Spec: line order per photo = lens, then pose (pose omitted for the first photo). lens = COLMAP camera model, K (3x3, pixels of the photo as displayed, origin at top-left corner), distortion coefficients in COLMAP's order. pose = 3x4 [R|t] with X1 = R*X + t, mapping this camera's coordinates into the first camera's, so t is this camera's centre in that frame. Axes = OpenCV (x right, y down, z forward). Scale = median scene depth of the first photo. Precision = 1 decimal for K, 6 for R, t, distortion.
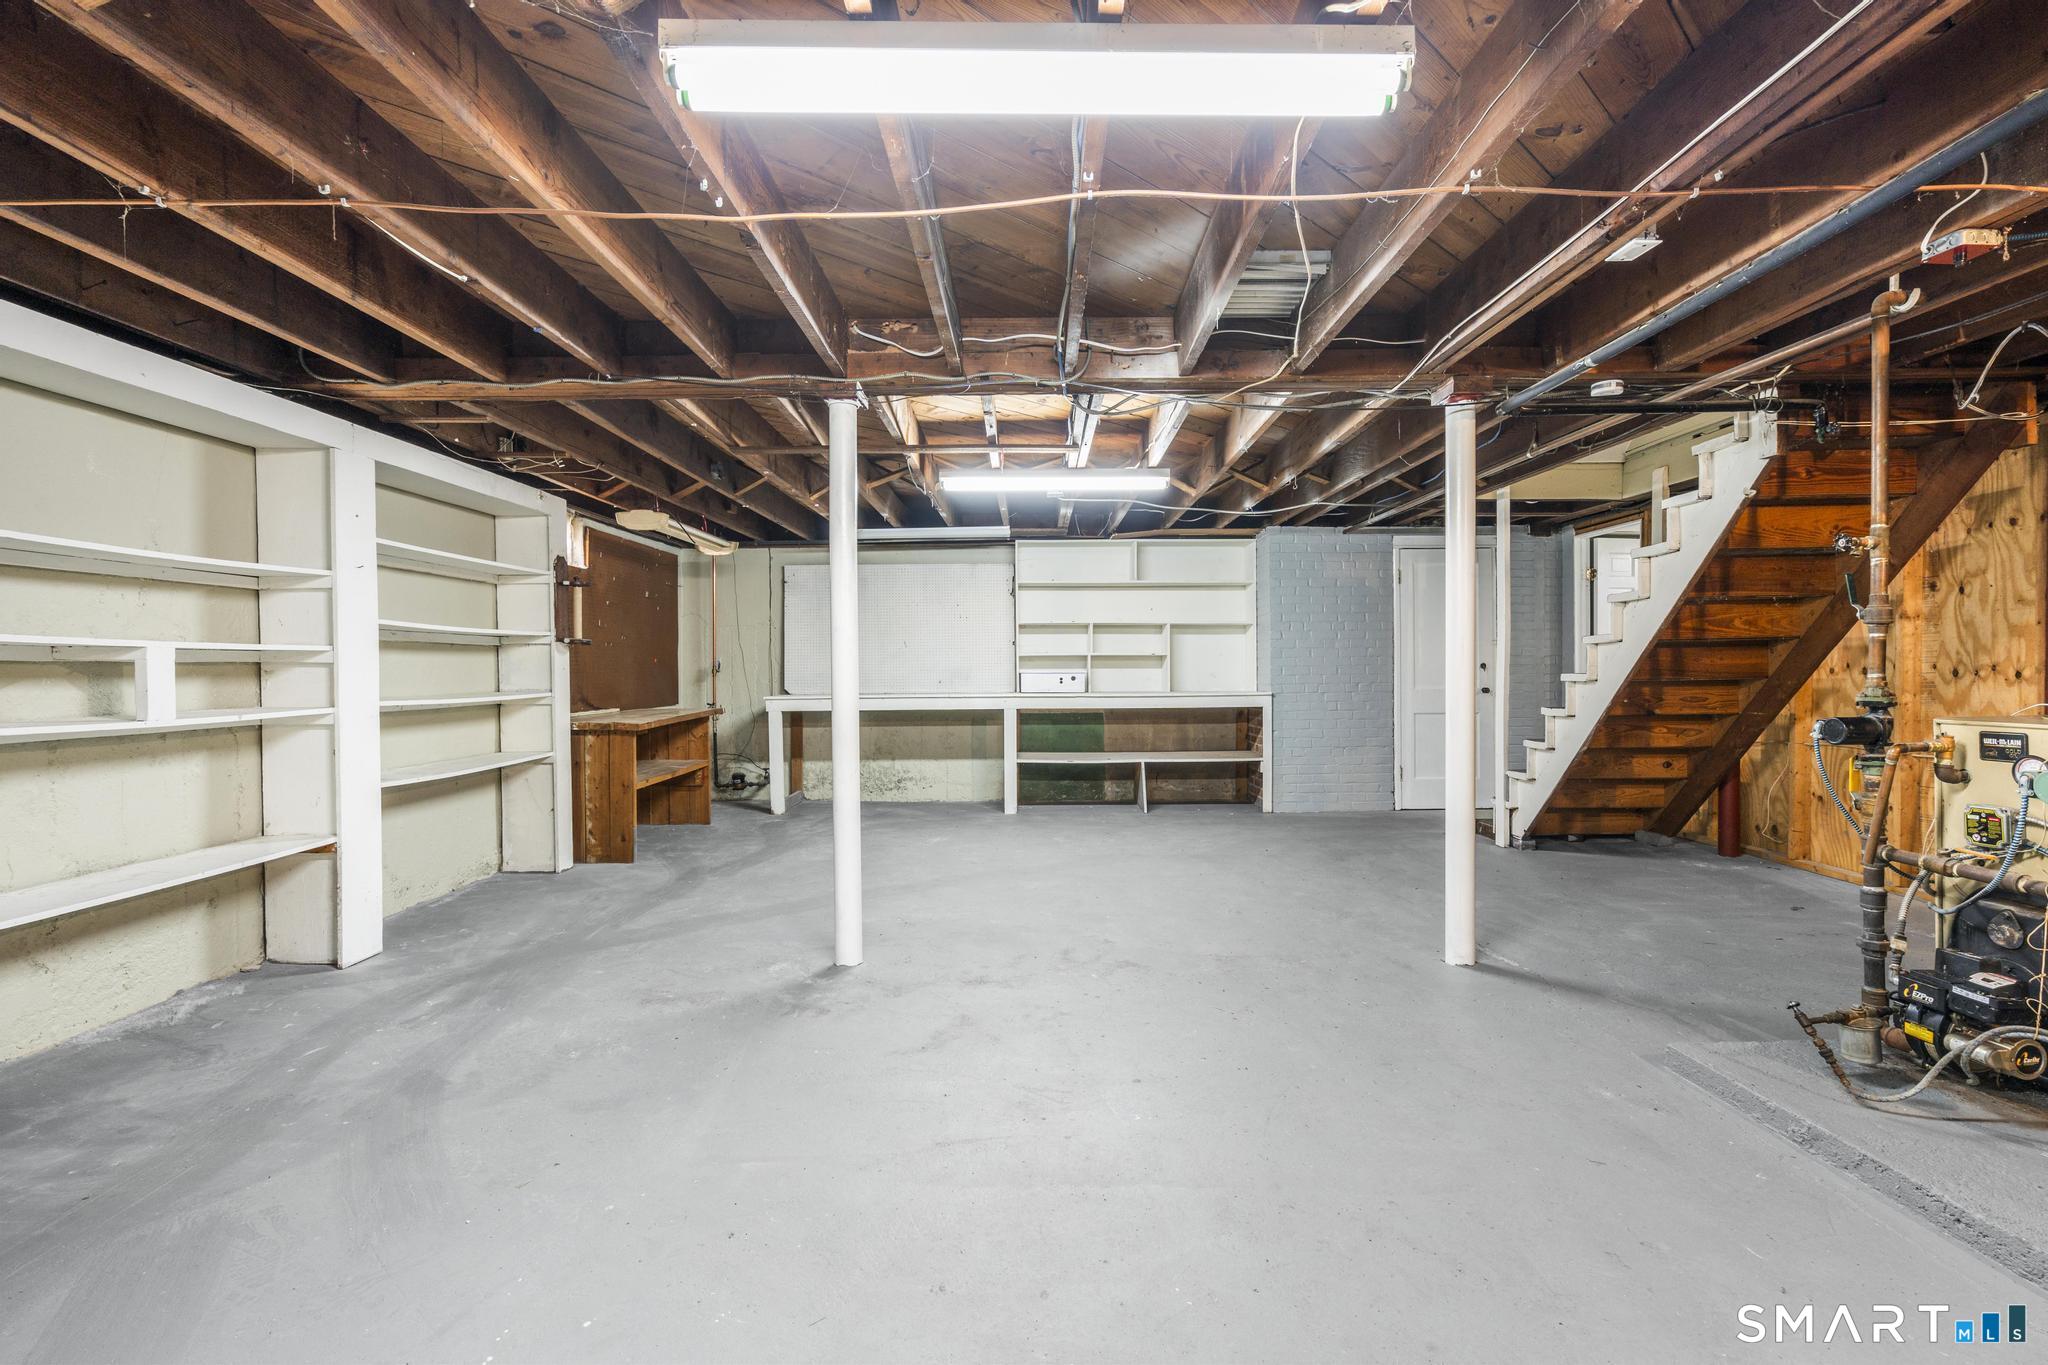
lens RADIAL K [[919.0, 0, 1031.6], [0, 919.0, 681.3], [0, 0, 1]] dist [-0.003886, 0.000140]
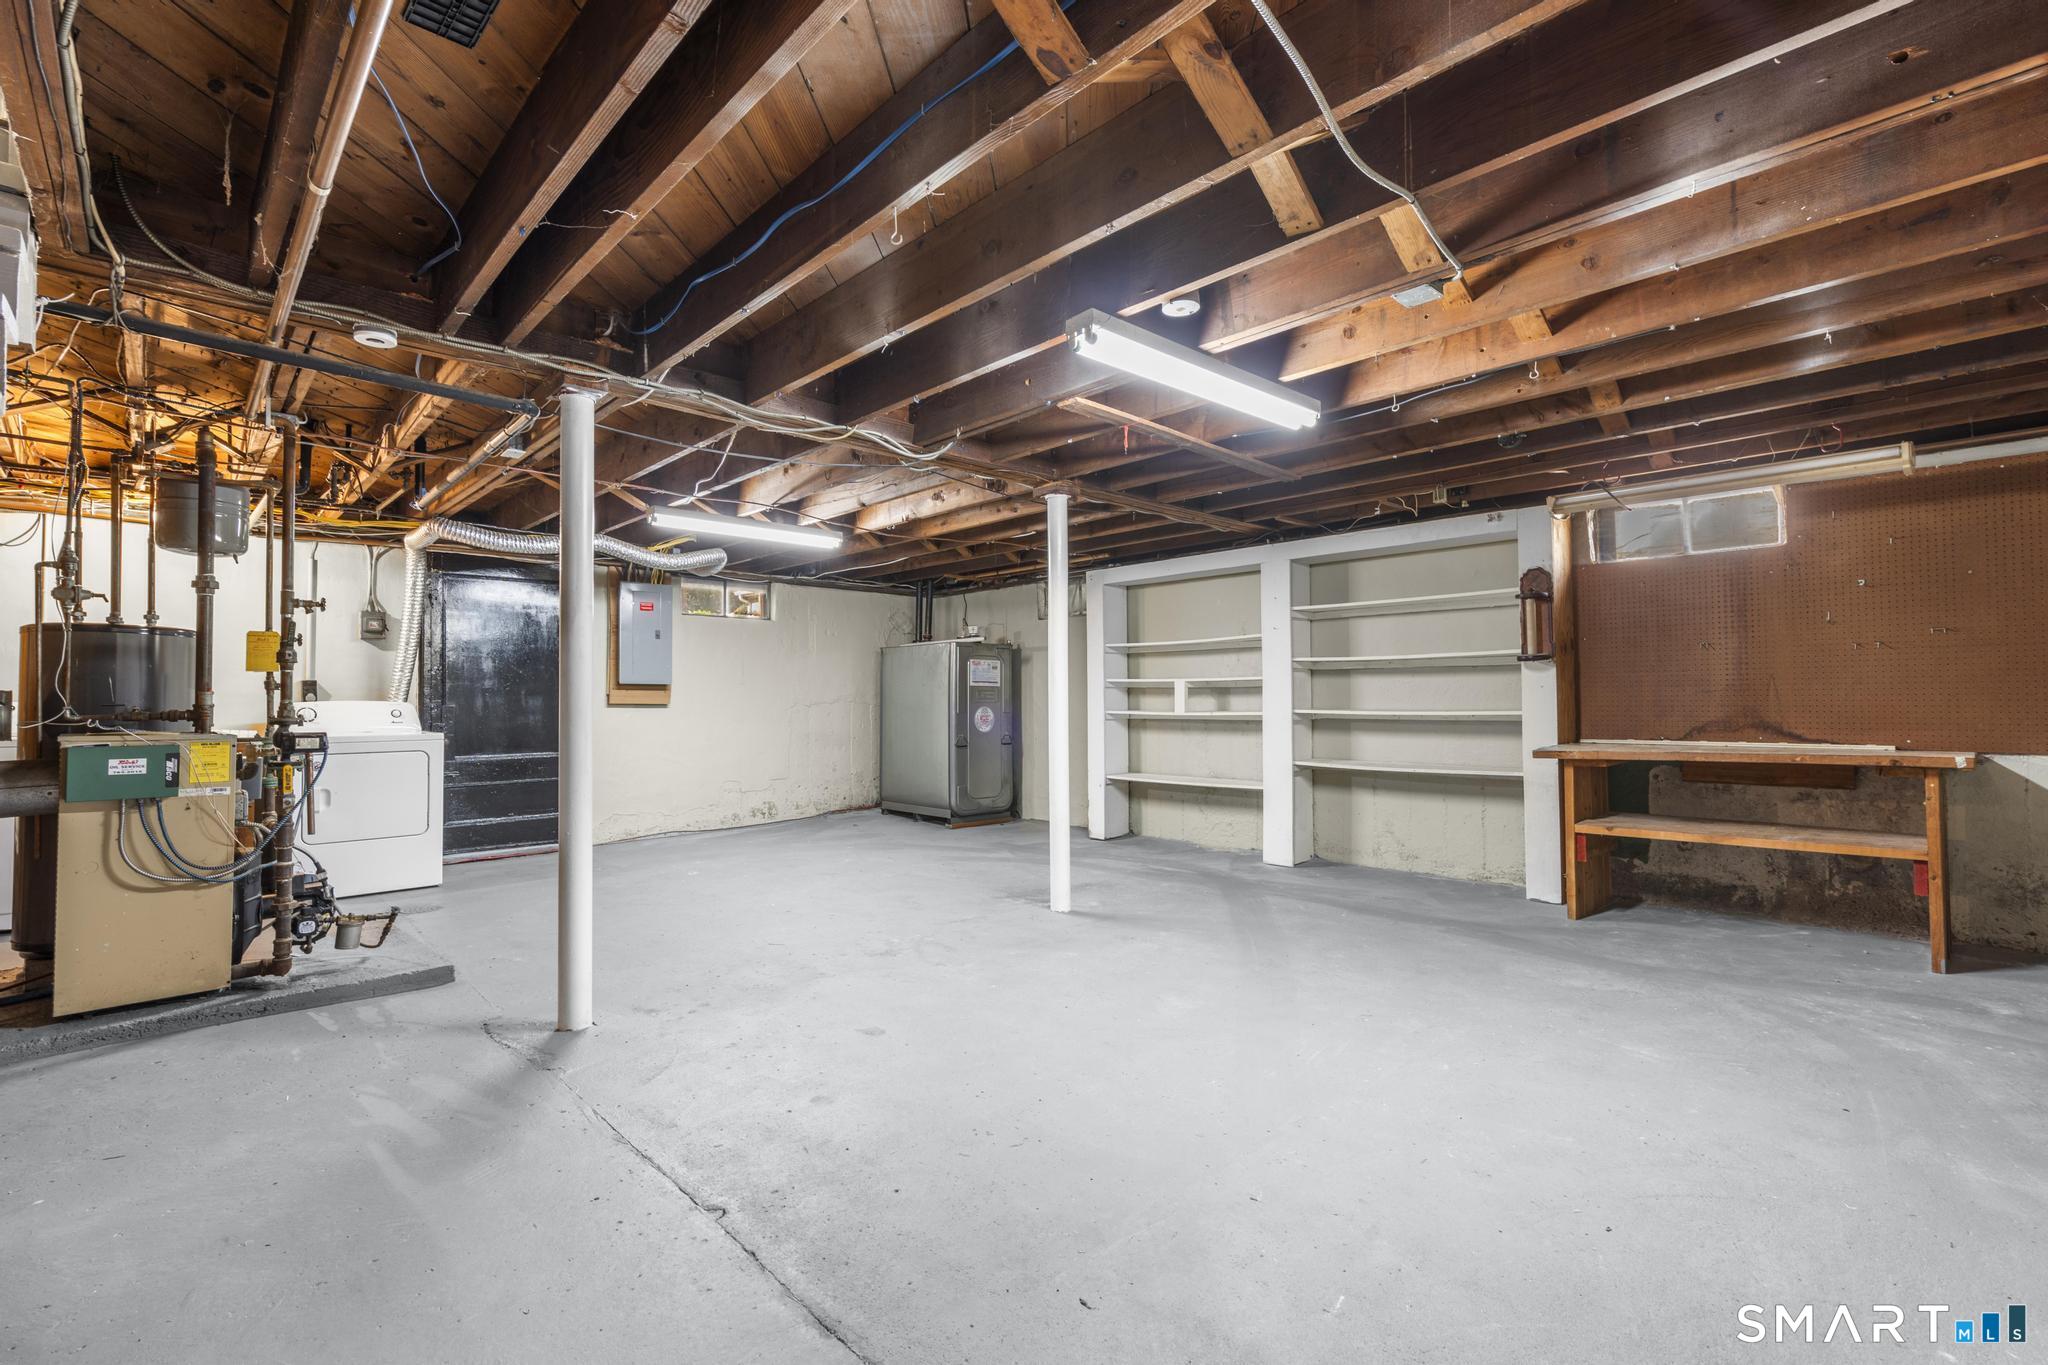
lens RADIAL K [[919.0, 0, 1031.6], [0, 919.0, 681.3], [0, 0, 1]] dist [-0.003886, 0.000140]
pose [[-0.720875, -0.003228, -0.693058, 0.912780], [0.004604, 0.999945, -0.009446, -0.017784], [0.693050, -0.010000, -0.720820, 2.325554]]
